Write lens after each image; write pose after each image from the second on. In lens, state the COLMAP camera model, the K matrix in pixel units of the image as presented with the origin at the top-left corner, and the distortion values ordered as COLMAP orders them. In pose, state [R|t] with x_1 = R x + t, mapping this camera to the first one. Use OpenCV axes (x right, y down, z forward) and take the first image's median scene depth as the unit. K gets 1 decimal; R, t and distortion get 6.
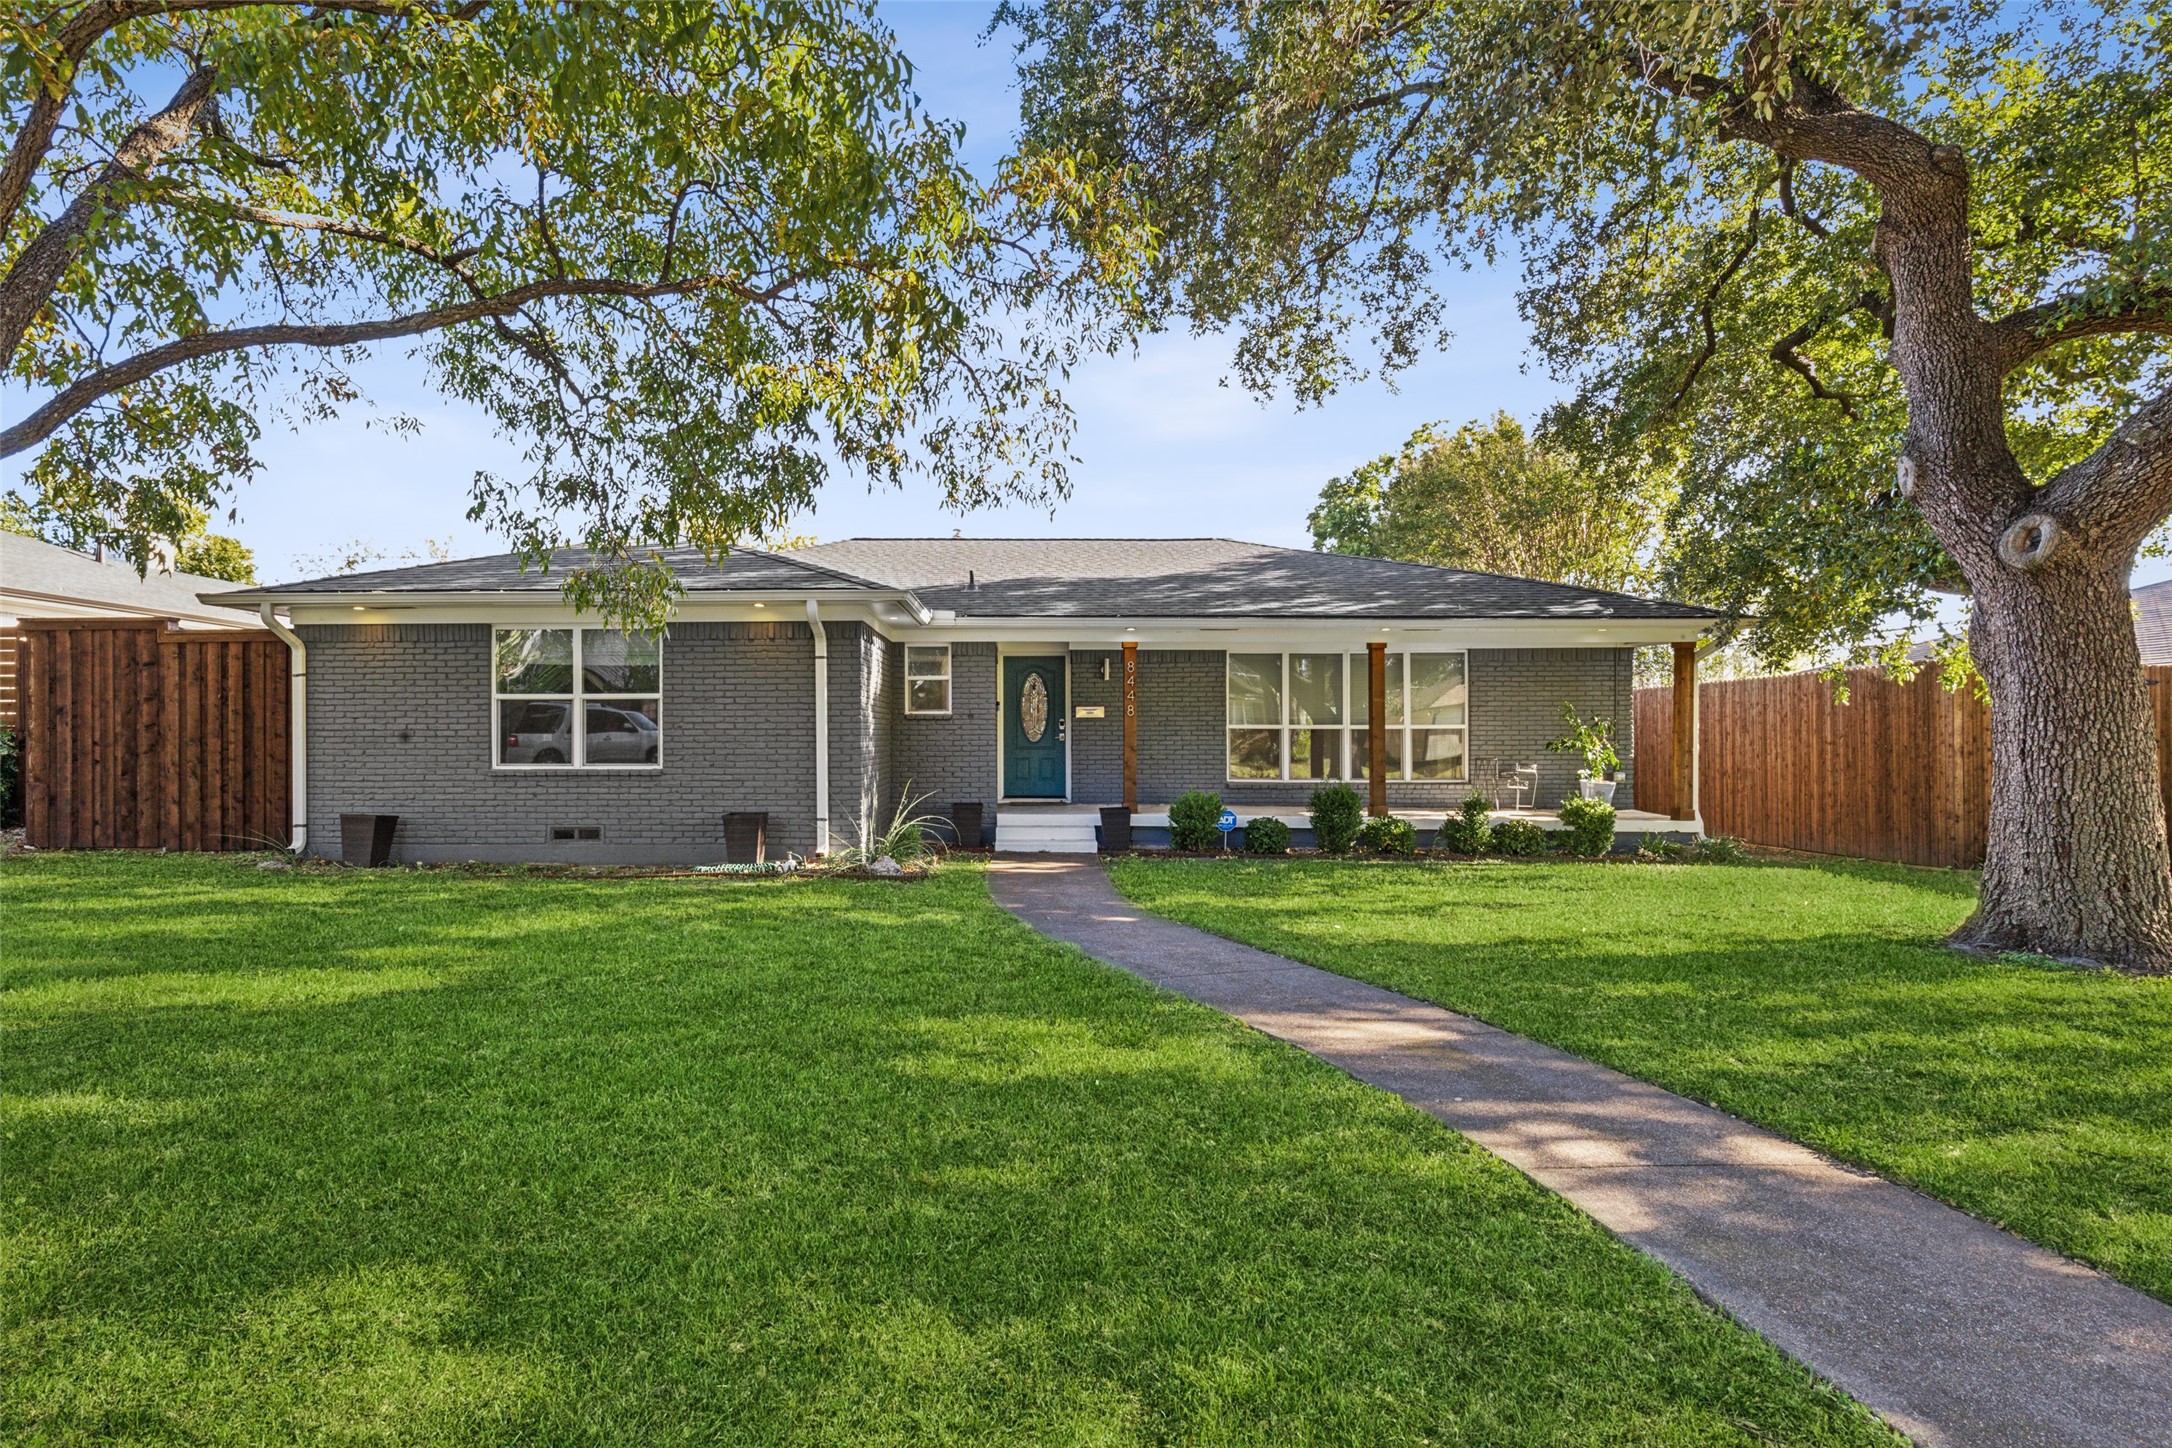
lens RADIAL K [[971.4, 0, 1076.4], [0, 971.4, 735.1], [0, 0, 1]] dist [0.006031, 0.000307]
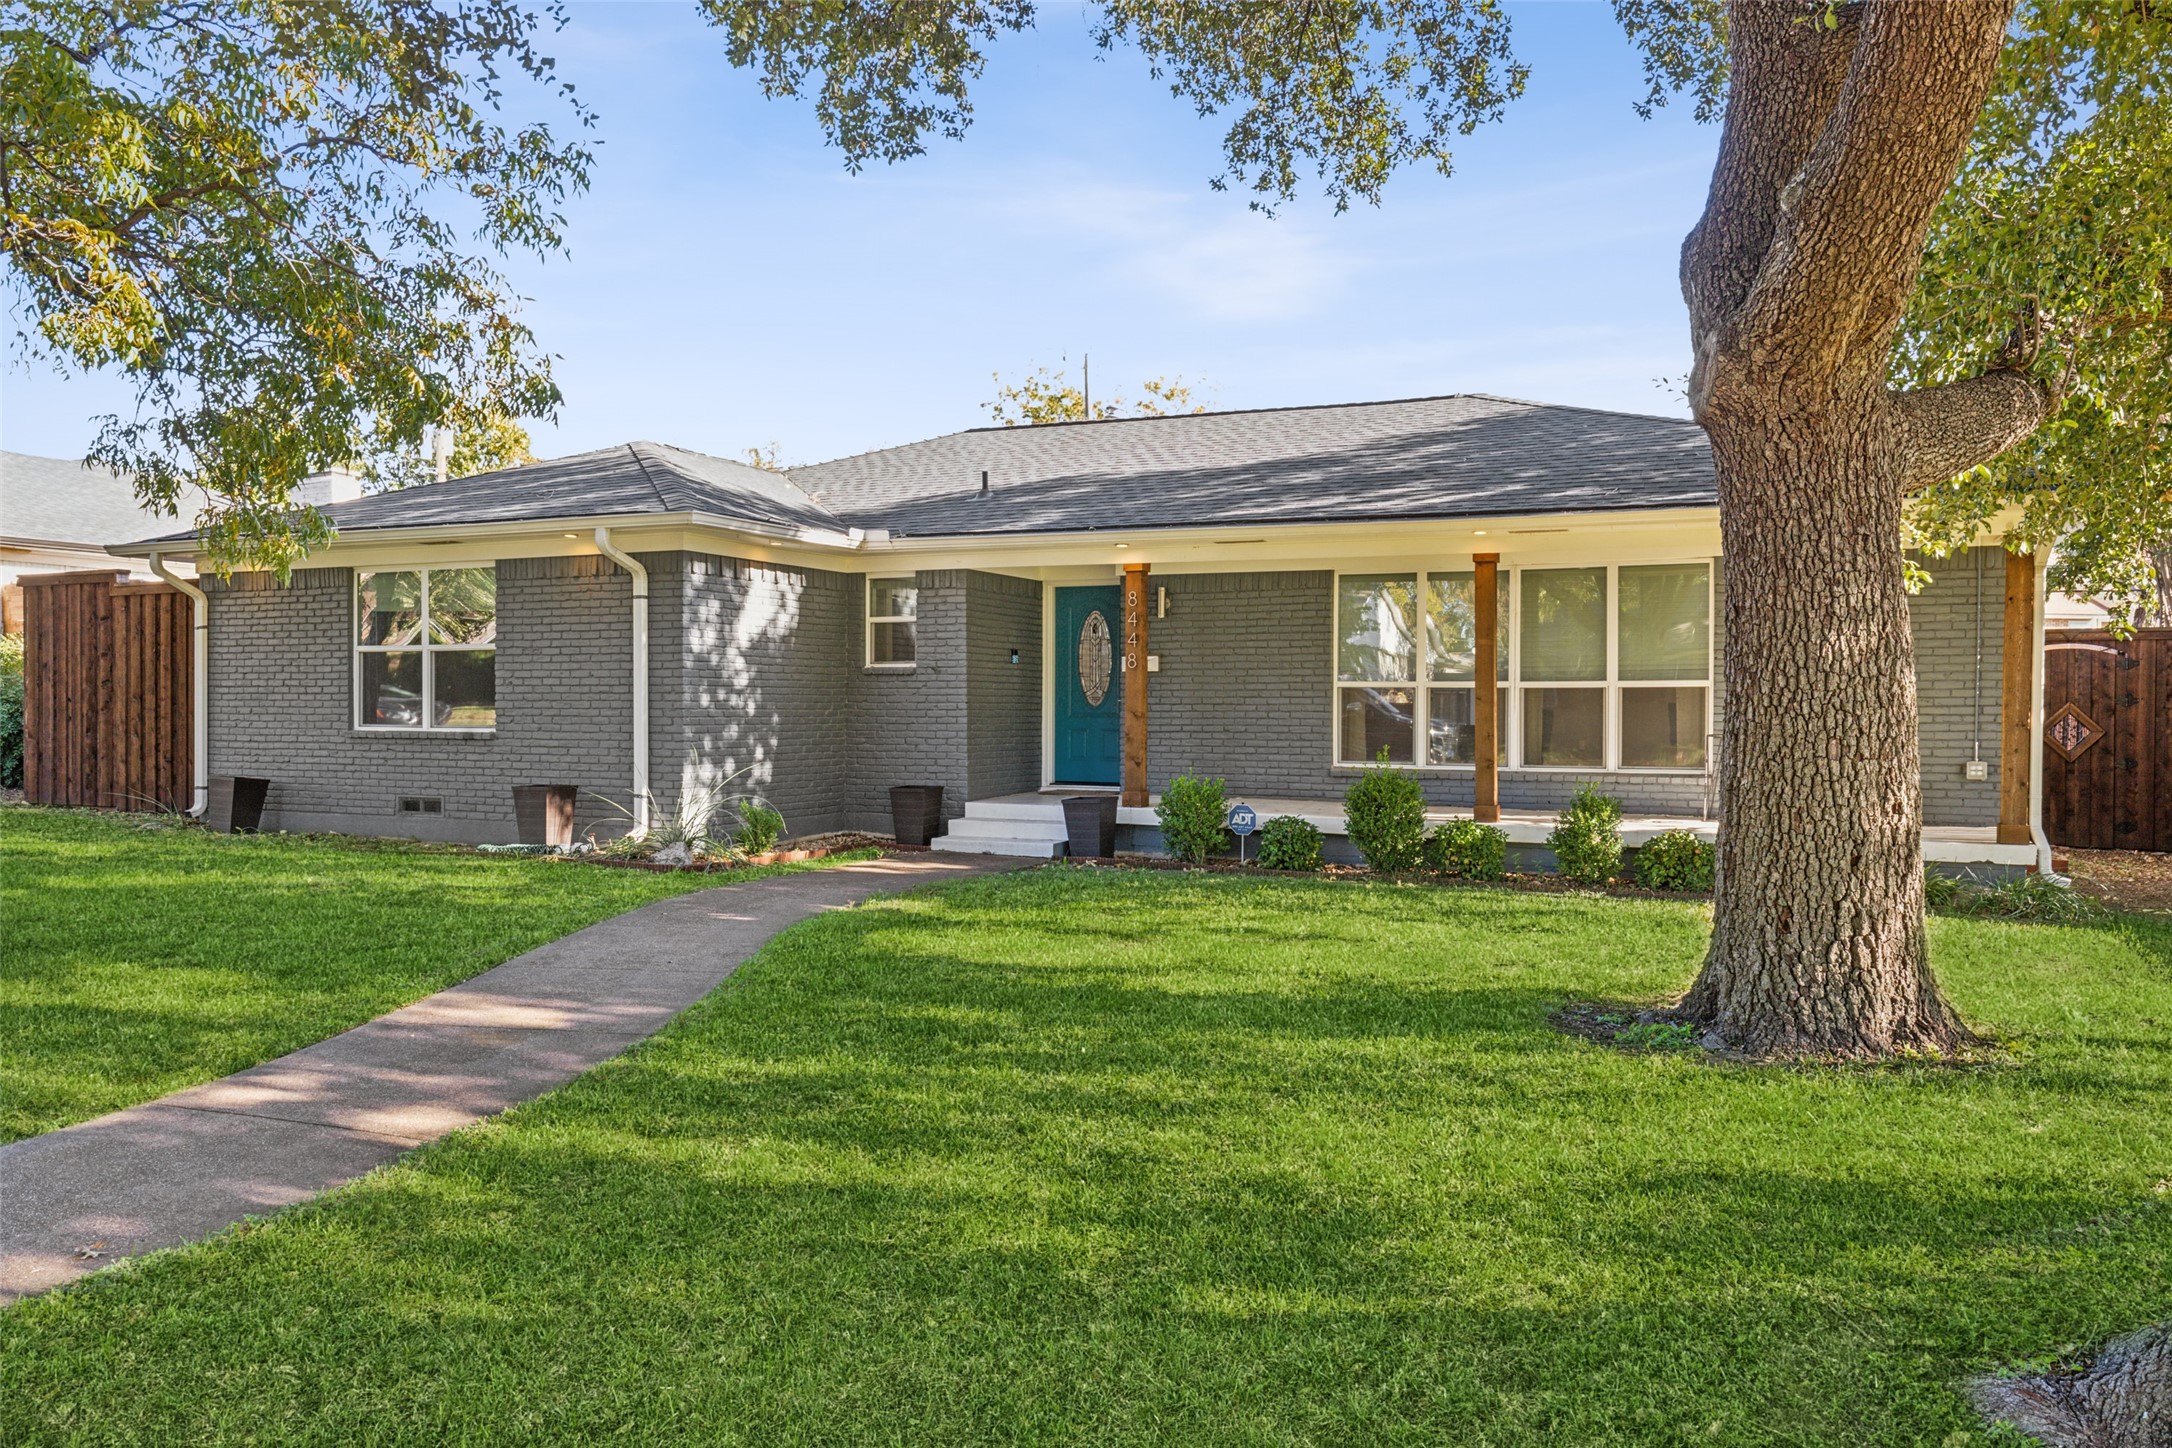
lens RADIAL K [[1480.6, 0, 1085.6], [0, 1480.6, 712.7], [0, 0, 1]] dist [-0.002114, -0.001658]
pose [[0.932166, 0.006244, -0.361978, 0.446734], [-0.004599, 0.999975, 0.005405, 0.007718], [0.362003, -0.003374, 0.932171, -0.015640]]
